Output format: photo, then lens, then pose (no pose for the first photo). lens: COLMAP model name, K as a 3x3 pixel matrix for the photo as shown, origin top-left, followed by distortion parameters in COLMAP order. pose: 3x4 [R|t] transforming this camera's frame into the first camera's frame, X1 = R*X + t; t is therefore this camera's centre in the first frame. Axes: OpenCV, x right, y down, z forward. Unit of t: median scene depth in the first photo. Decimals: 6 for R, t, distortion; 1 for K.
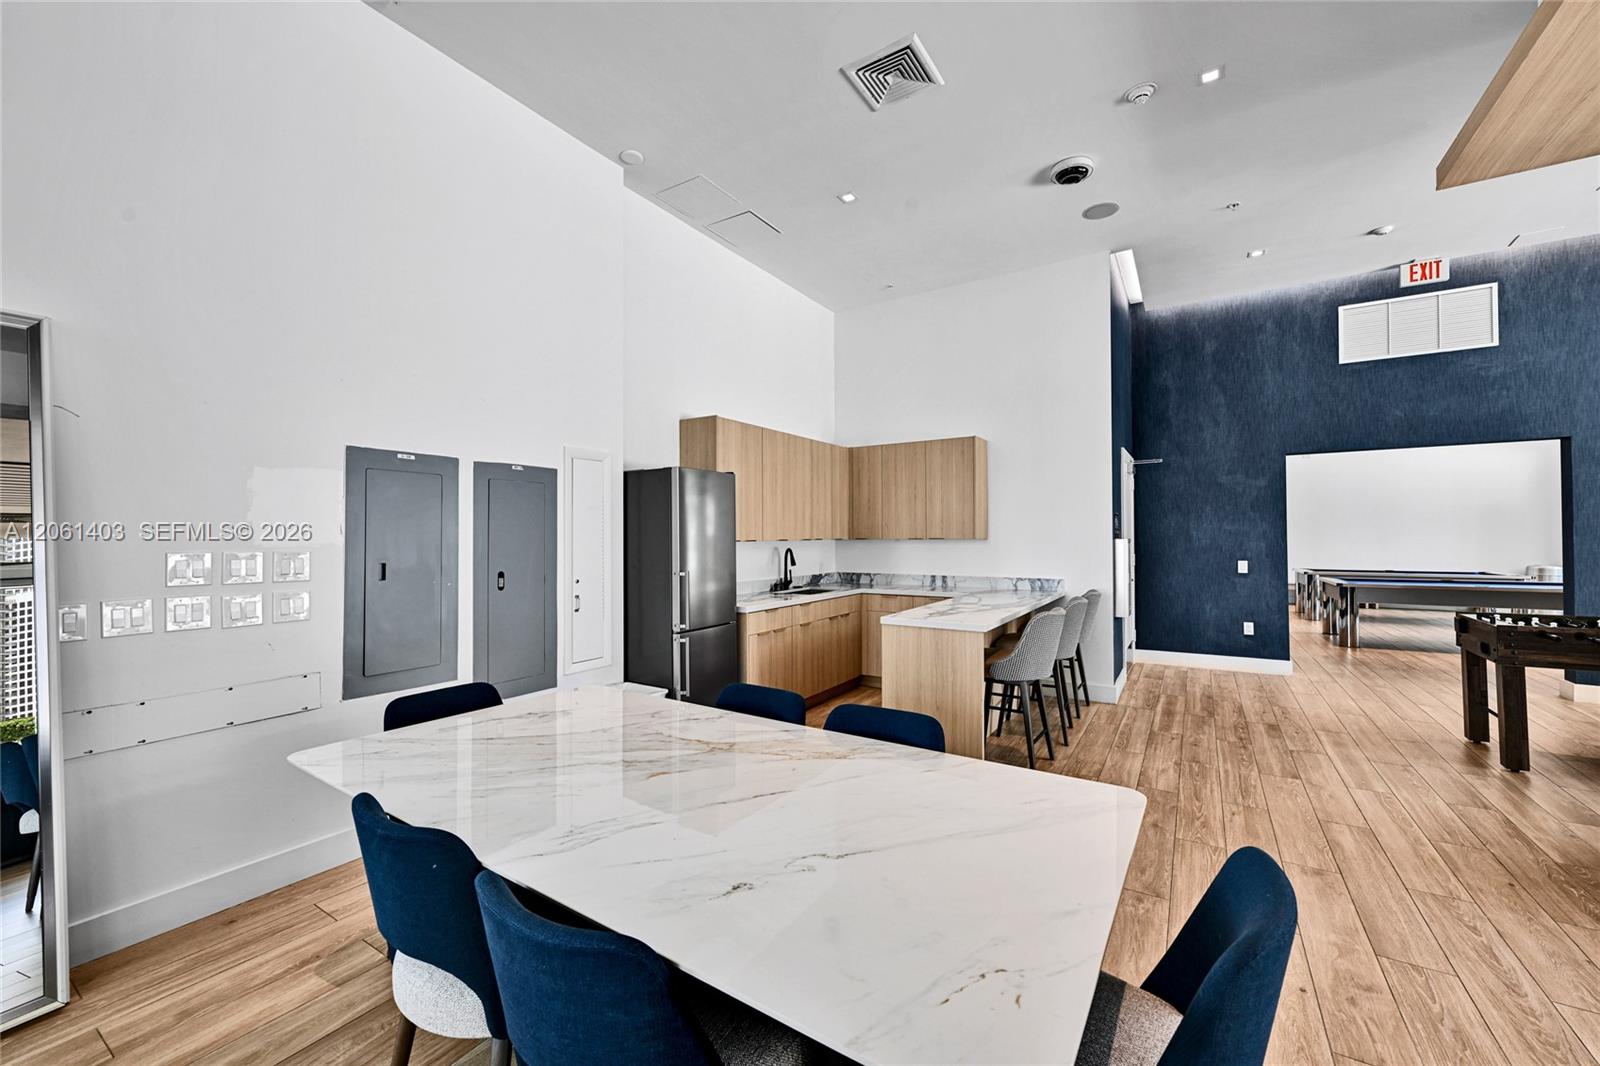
lens RADIAL K [[634.8, 0, 798.0], [0, 634.8, 530.2], [0, 0, 1]] dist [-0.000746, -0.000133]
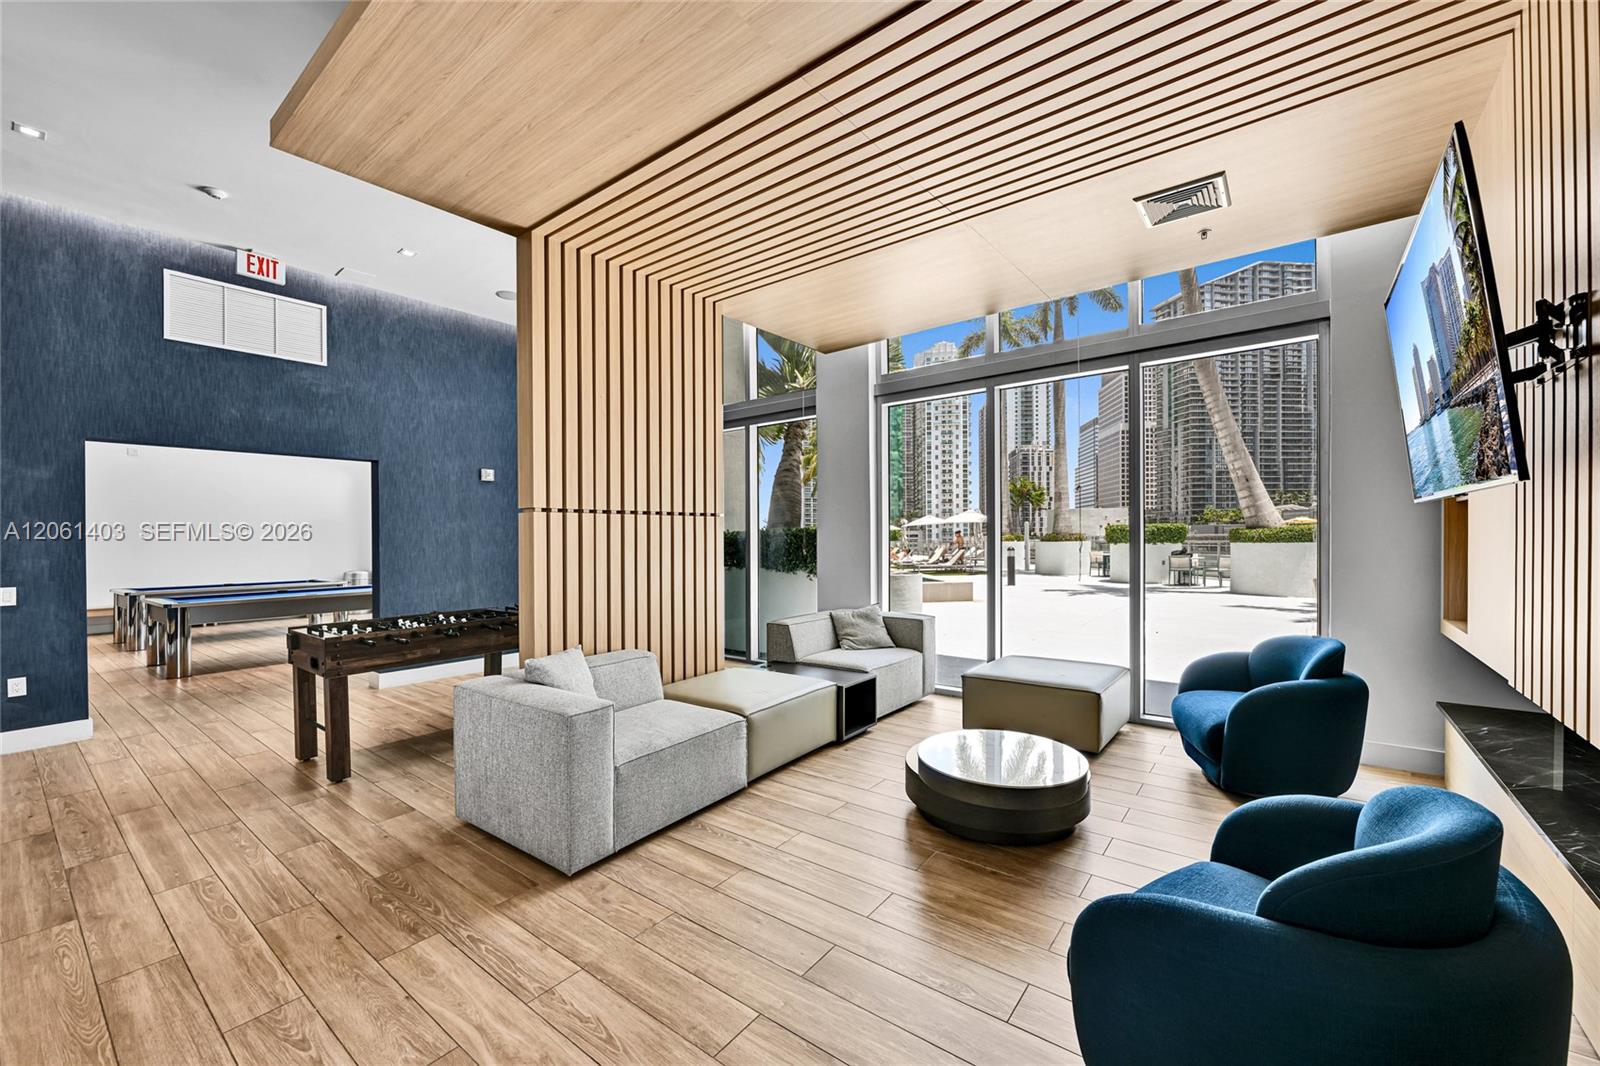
lens RADIAL K [[634.1, 0, 791.9], [0, 634.1, 533.9], [0, 0, 1]] dist [0.000208, -0.000084]
pose [[0.098783, 0.010499, 0.995054, 0.160115], [0.001469, 0.999942, -0.010696, -0.000352], [-0.995108, 0.002518, 0.098762, 0.150344]]
